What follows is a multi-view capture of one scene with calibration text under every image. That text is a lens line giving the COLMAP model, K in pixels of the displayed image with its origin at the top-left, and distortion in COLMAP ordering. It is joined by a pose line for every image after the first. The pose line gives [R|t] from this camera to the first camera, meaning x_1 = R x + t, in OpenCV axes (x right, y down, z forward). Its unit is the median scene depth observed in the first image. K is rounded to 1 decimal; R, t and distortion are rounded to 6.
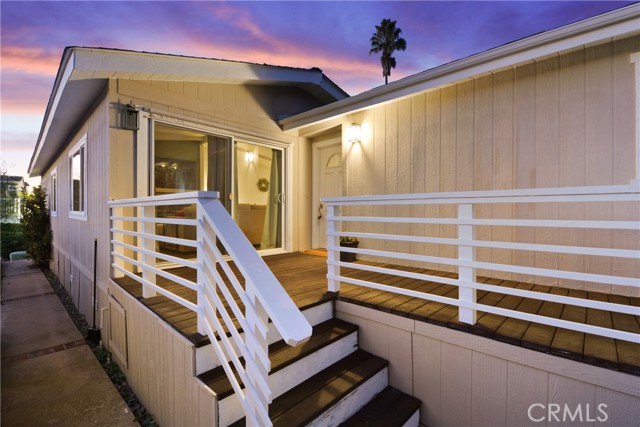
lens RADIAL K [[289.9, 0, 320.6], [0, 289.9, 214.1], [0, 0, 1]] dist [-0.012723, 0.000338]
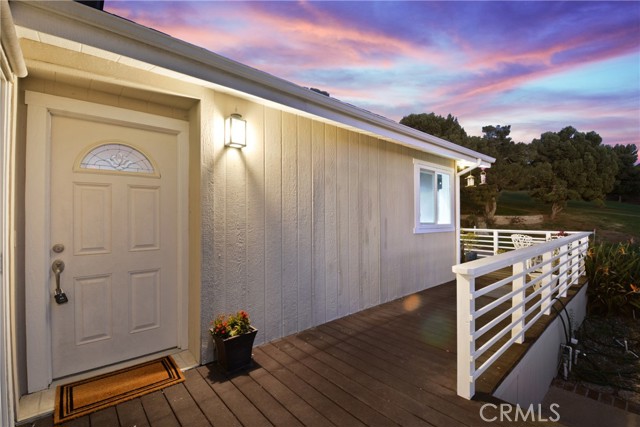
lens RADIAL K [[289.9, 0, 323.1], [0, 289.9, 214.9], [0, 0, 1]] dist [-0.012723, 0.000338]
pose [[0.090040, -0.002568, 0.995935, -0.438224], [0.001635, 0.999996, 0.002431, -0.116260], [-0.995937, 0.001409, 0.090044, 0.778868]]
